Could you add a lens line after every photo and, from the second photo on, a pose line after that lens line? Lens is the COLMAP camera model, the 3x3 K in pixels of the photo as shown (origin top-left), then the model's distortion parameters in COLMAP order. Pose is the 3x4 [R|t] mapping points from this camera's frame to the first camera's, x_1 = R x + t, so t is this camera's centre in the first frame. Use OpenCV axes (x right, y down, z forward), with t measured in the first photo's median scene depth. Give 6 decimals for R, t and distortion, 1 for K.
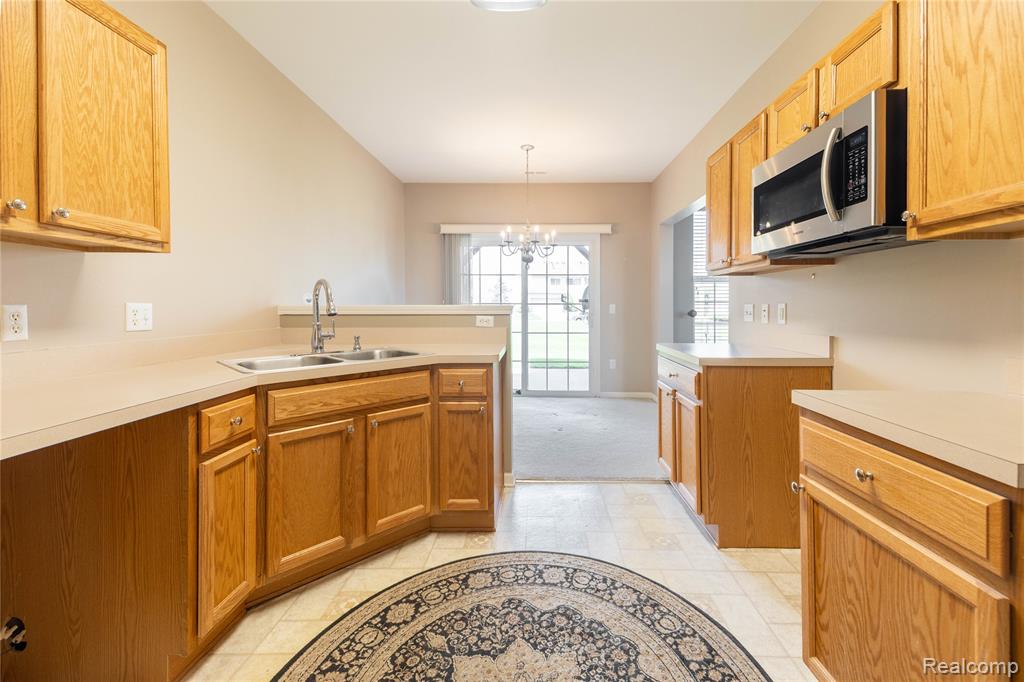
lens RADIAL K [[440.5, 0, 576.2], [0, 440.5, 306.6], [0, 0, 1]] dist [0.037759, -0.009338]
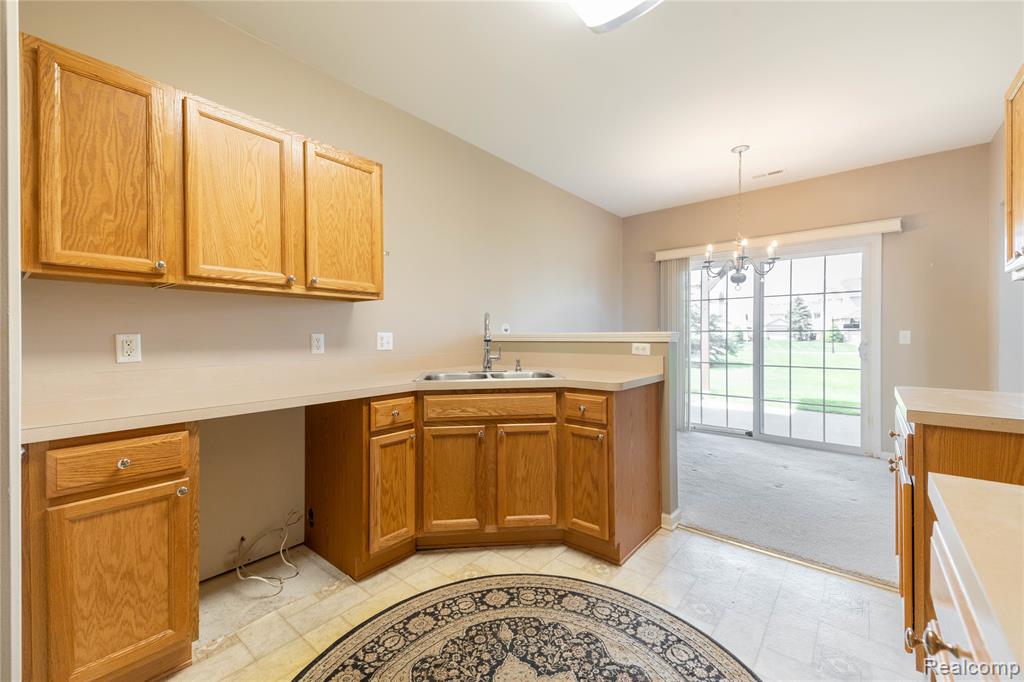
lens RADIAL K [[440.5, 0, 516.3], [0, 440.5, 335.8], [0, 0, 1]] dist [0.037759, -0.009338]
pose [[0.738235, -0.006919, -0.674508, 0.410015], [0.005527, 0.999976, -0.004208, 0.012491], [0.674520, -0.000621, 0.738256, 0.183525]]
